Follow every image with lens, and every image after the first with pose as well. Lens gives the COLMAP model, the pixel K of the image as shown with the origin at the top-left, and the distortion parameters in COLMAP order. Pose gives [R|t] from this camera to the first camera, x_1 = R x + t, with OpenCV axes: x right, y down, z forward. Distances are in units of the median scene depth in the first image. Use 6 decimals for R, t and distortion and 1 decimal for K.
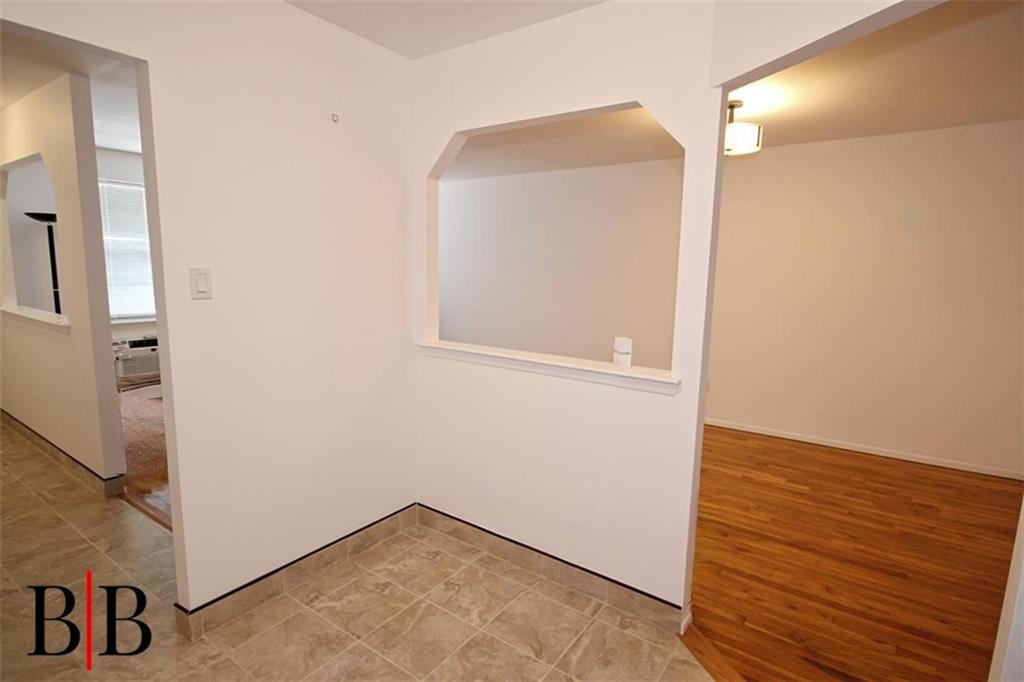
lens RADIAL K [[506.4, 0, 516.6], [0, 506.4, 341.5], [0, 0, 1]] dist [-0.000584, -0.000268]
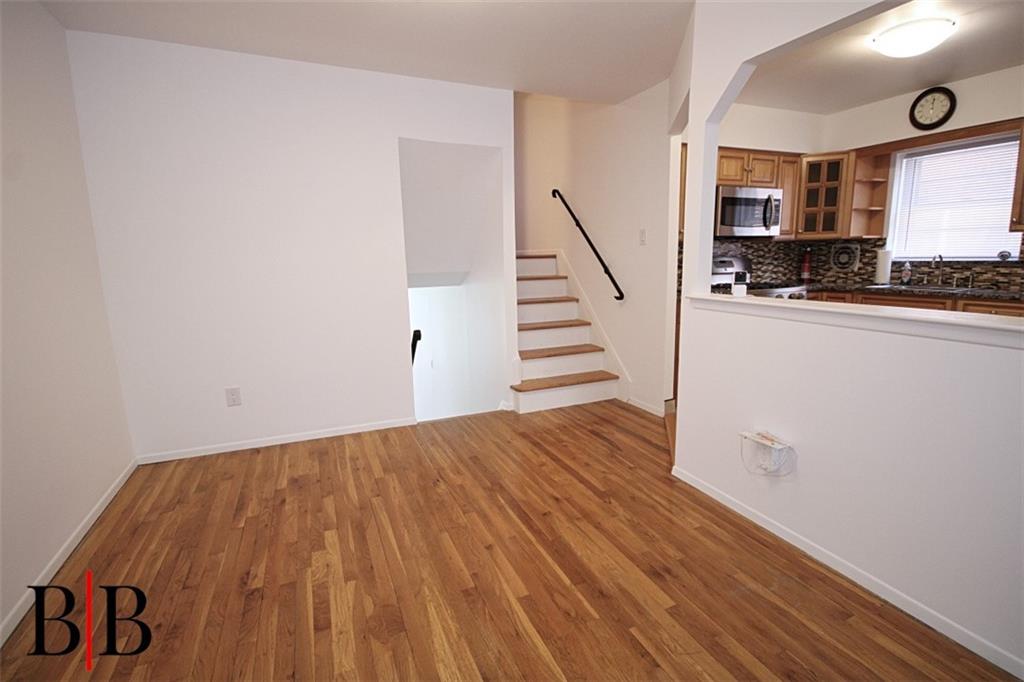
lens RADIAL K [[475.1, 0, 512.0], [0, 475.1, 341.0], [0, 0, 1]] dist [0.019312, -0.018007]
pose [[-0.856534, -0.094038, 0.507451, 0.056027], [0.077787, 0.948503, 0.307069, -0.134374], [-0.510195, 0.302488, -0.805110, 1.286443]]
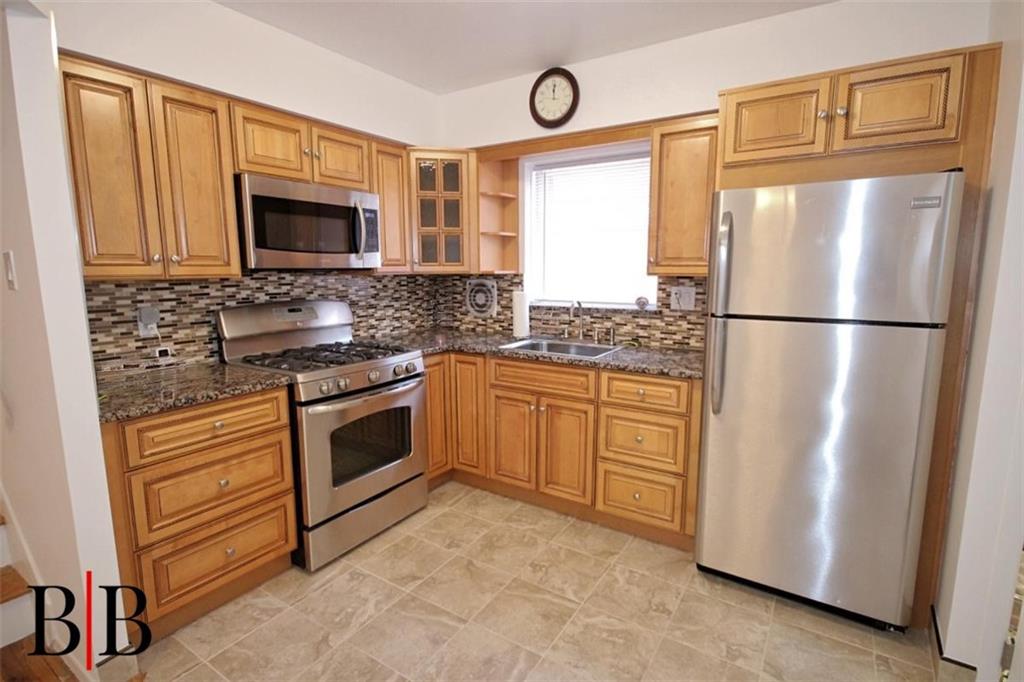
lens RADIAL K [[500.3, 0, 519.6], [0, 500.3, 343.5], [0, 0, 1]] dist [-0.000575, -0.002108]
pose [[-0.998483, -0.015579, -0.052819, -0.067707], [-0.030451, 0.955364, 0.293857, -0.088177], [0.045884, 0.295019, -0.954389, 0.676688]]
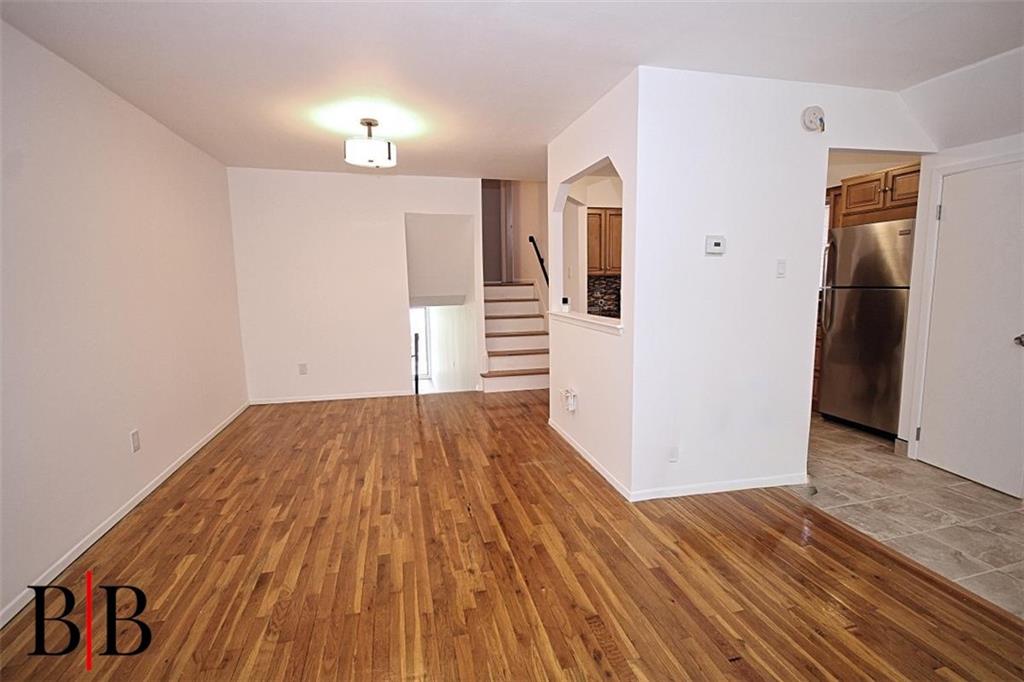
lens RADIAL K [[474.0, 0, 508.9], [0, 474.0, 341.9], [0, 0, 1]] dist [-0.000084, -0.000232]
pose [[-0.754082, -0.092853, 0.650183, -0.501376], [0.097718, 0.963076, 0.250870, -0.193467], [-0.649470, 0.252711, -0.717165, 1.491223]]
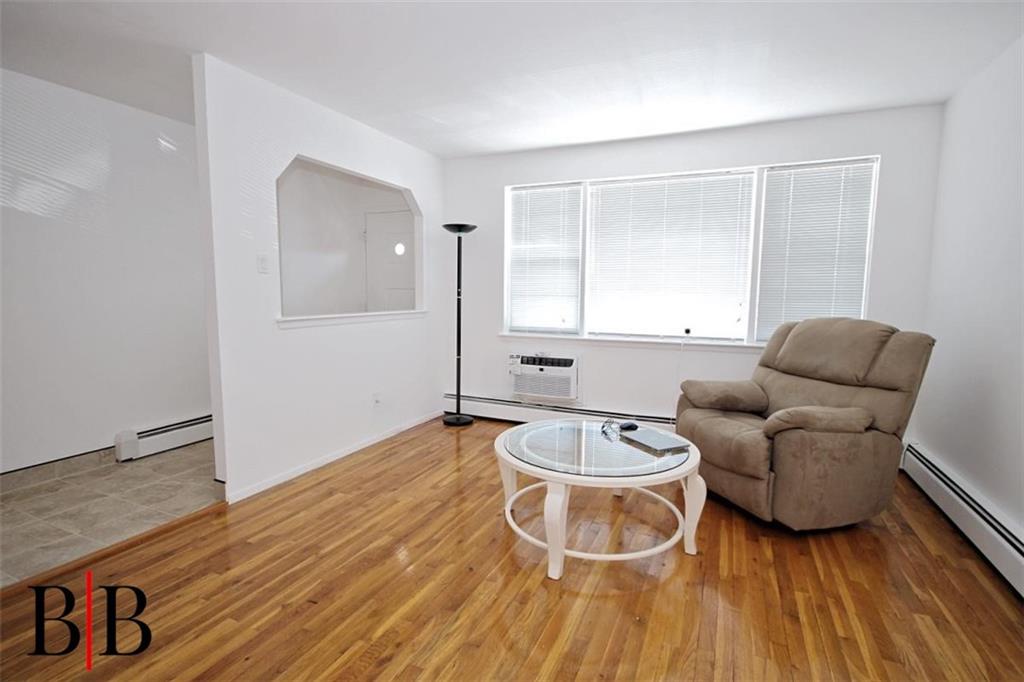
lens RADIAL K [[506.4, 0, 516.6], [0, 506.4, 341.5], [0, 0, 1]] dist [-0.000584, -0.000268]
pose [[0.208567, 0.078449, -0.974857, 0.184381], [-0.150874, 0.987426, 0.047182, -0.099931], [0.966301, 0.137239, 0.217781, 1.144938]]
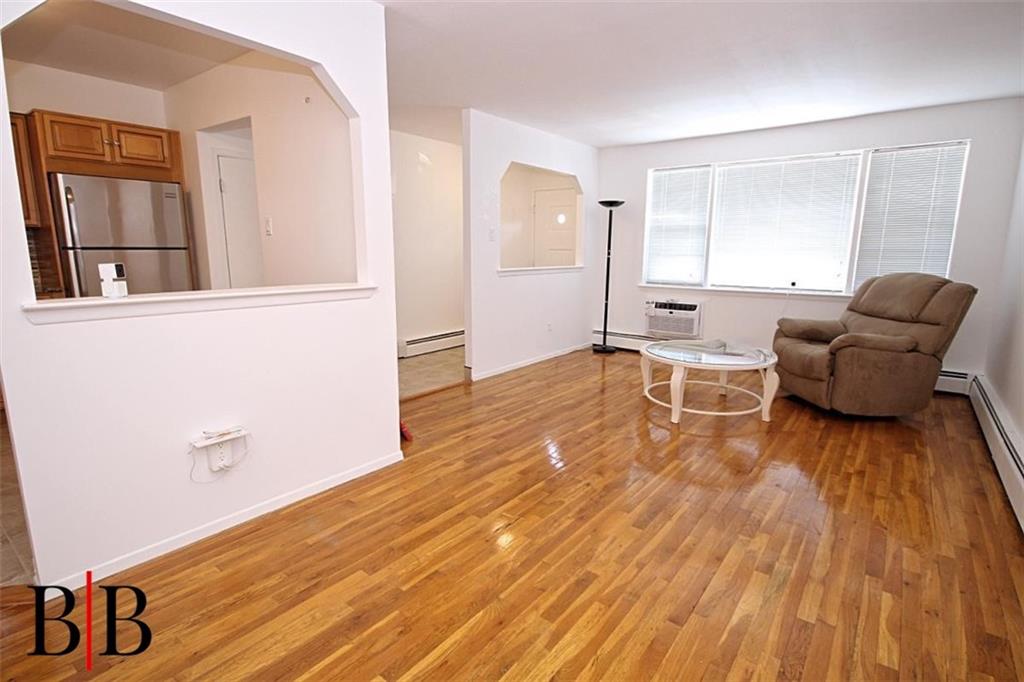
lens RADIAL K [[506.4, 0, 516.6], [0, 506.4, 341.5], [0, 0, 1]] dist [-0.000584, -0.000268]
pose [[-0.033818, 0.158258, -0.986818, 0.645112], [-0.157942, 0.974129, 0.161636, -0.075260], [0.986869, 0.161327, -0.007947, 1.017638]]
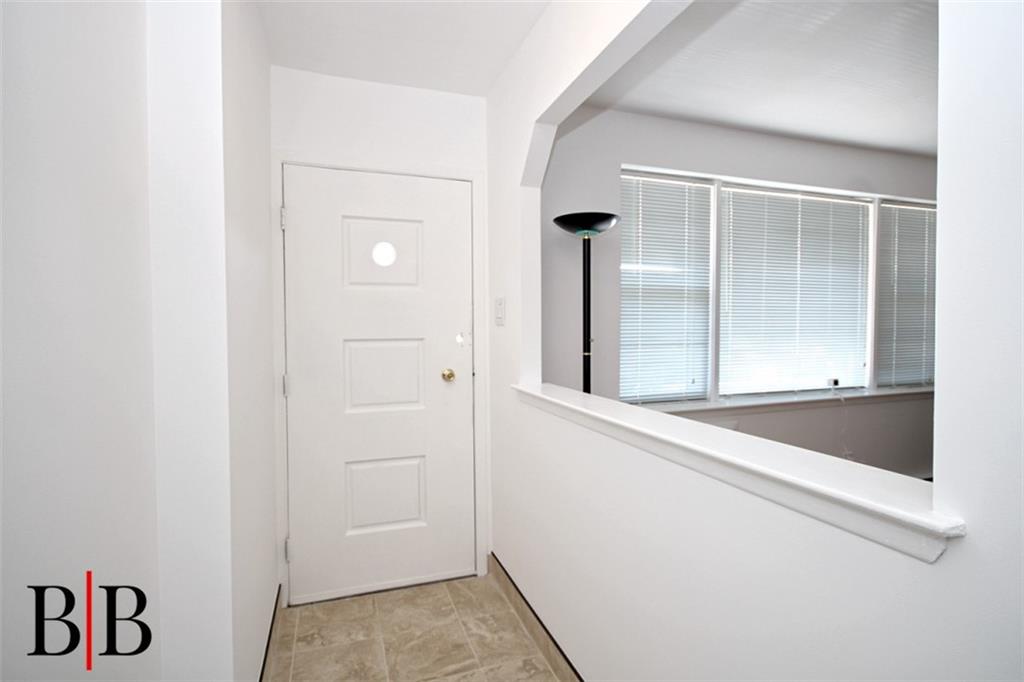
lens RADIAL K [[500.3, 0, 519.6], [0, 500.3, 343.5], [0, 0, 1]] dist [-0.000575, -0.002108]
pose [[0.818052, -0.010970, -0.575039, -0.841464], [-0.061997, 0.992310, -0.107128, -0.063528], [0.571792, 0.123287, 0.811082, 0.660179]]
